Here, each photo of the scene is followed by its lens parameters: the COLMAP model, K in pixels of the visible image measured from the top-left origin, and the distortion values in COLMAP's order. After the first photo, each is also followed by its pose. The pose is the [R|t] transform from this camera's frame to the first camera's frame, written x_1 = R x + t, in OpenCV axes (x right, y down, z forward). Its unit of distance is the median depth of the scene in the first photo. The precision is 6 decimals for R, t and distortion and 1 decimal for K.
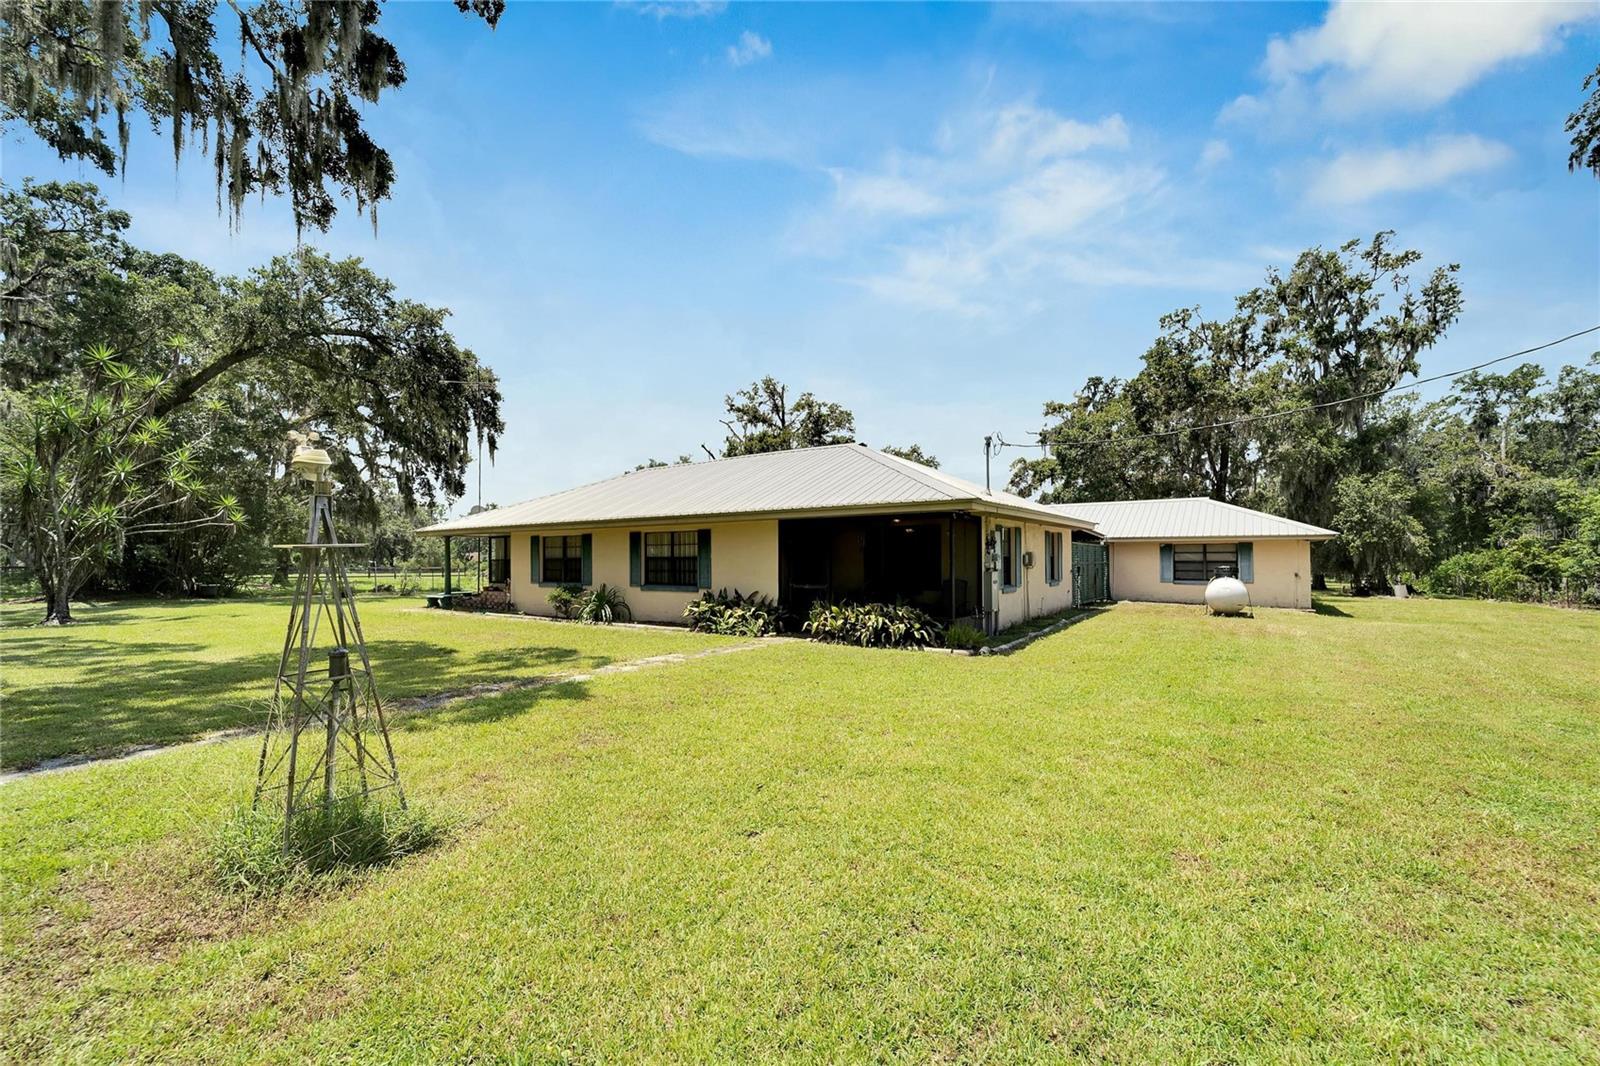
lens RADIAL K [[648.7, 0, 802.1], [0, 648.7, 537.3], [0, 0, 1]] dist [0.000222, -0.000340]
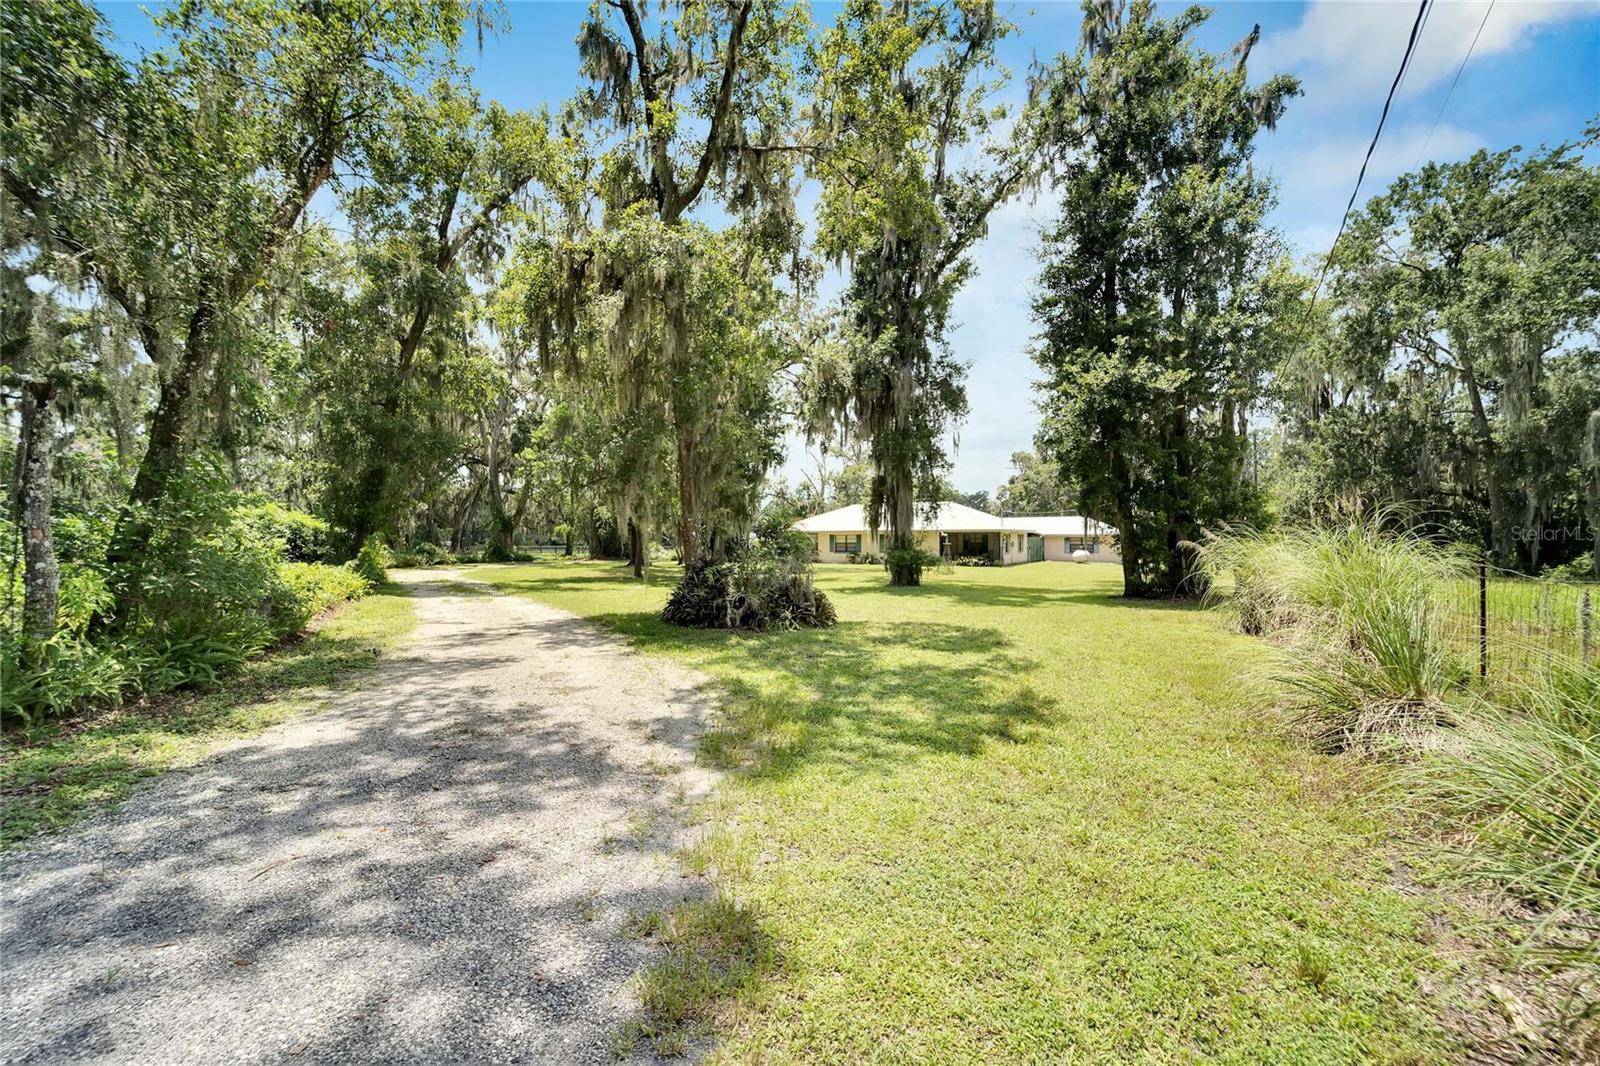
lens RADIAL K [[648.7, 0, 802.1], [0, 648.7, 537.3], [0, 0, 1]] dist [0.000222, -0.000340]
pose [[0.999632, 0.008821, 0.025647, -0.529824], [-0.009980, 0.998918, 0.045412, -0.092728], [-0.025219, -0.045652, 0.998639, -1.489893]]
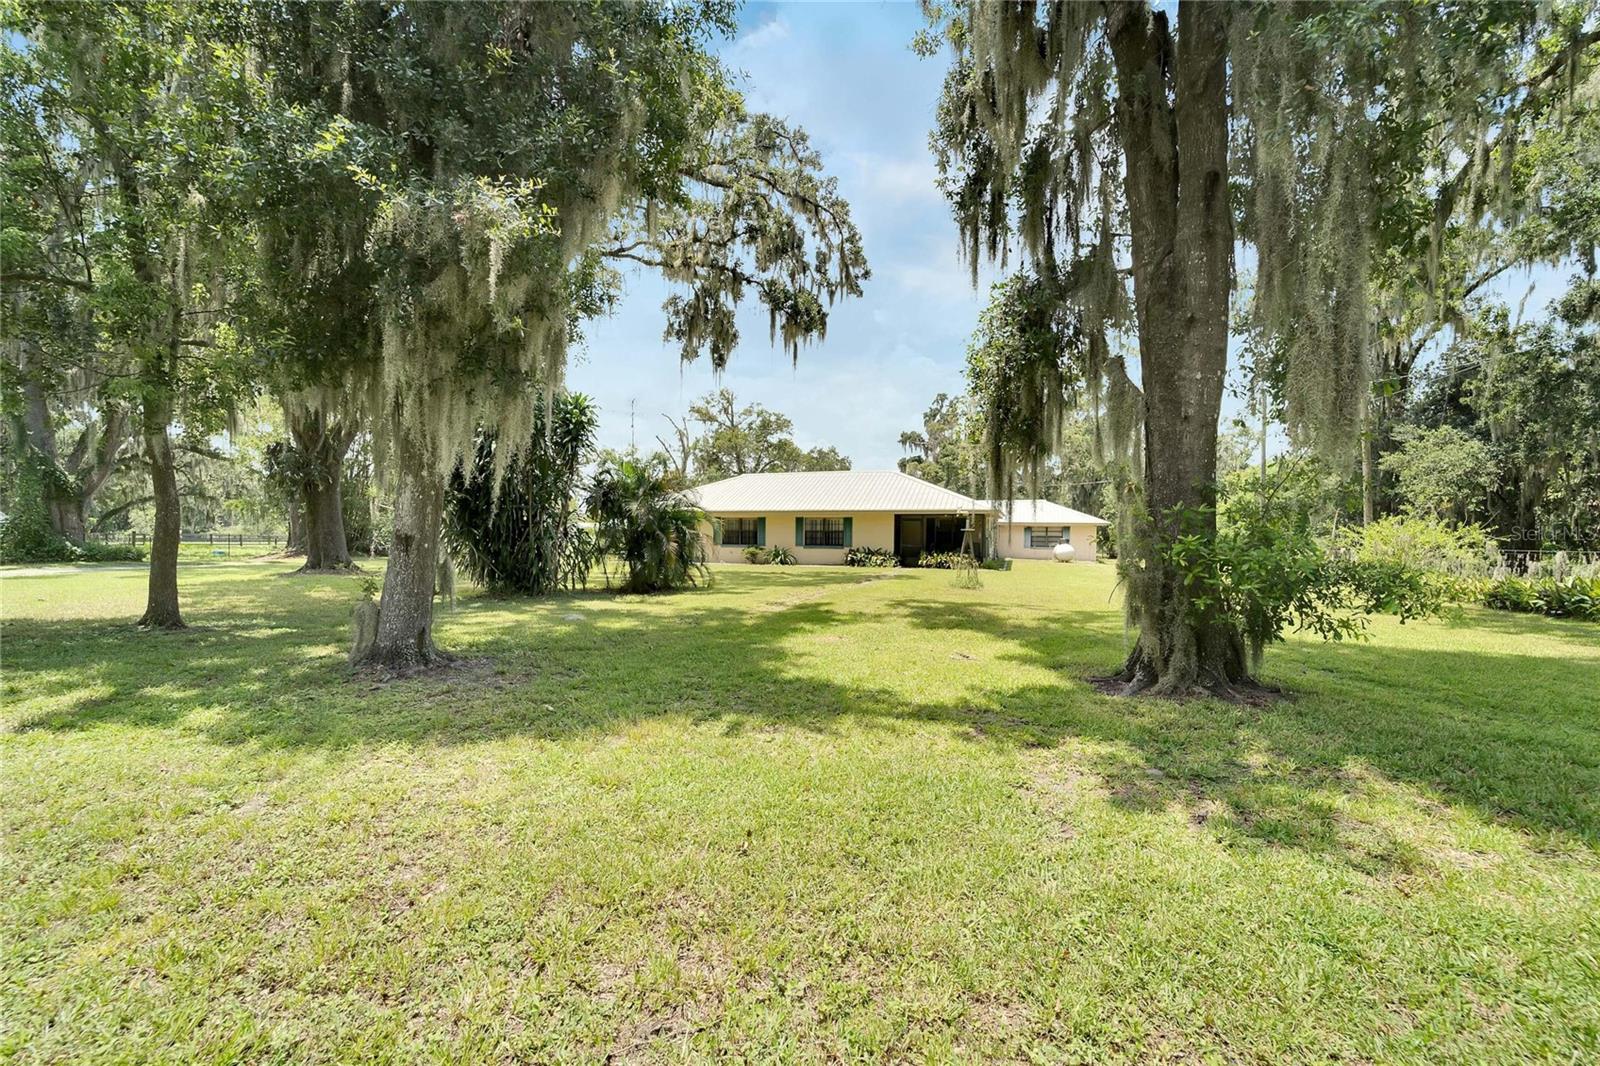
lens RADIAL K [[648.7, 0, 802.1], [0, 648.7, 537.3], [0, 0, 1]] dist [0.000222, -0.000340]
pose [[0.961161, 0.008873, 0.275846, -0.577881], [-0.020279, 0.999052, 0.038523, -0.016676], [-0.275243, -0.042621, 0.960429, -0.602139]]
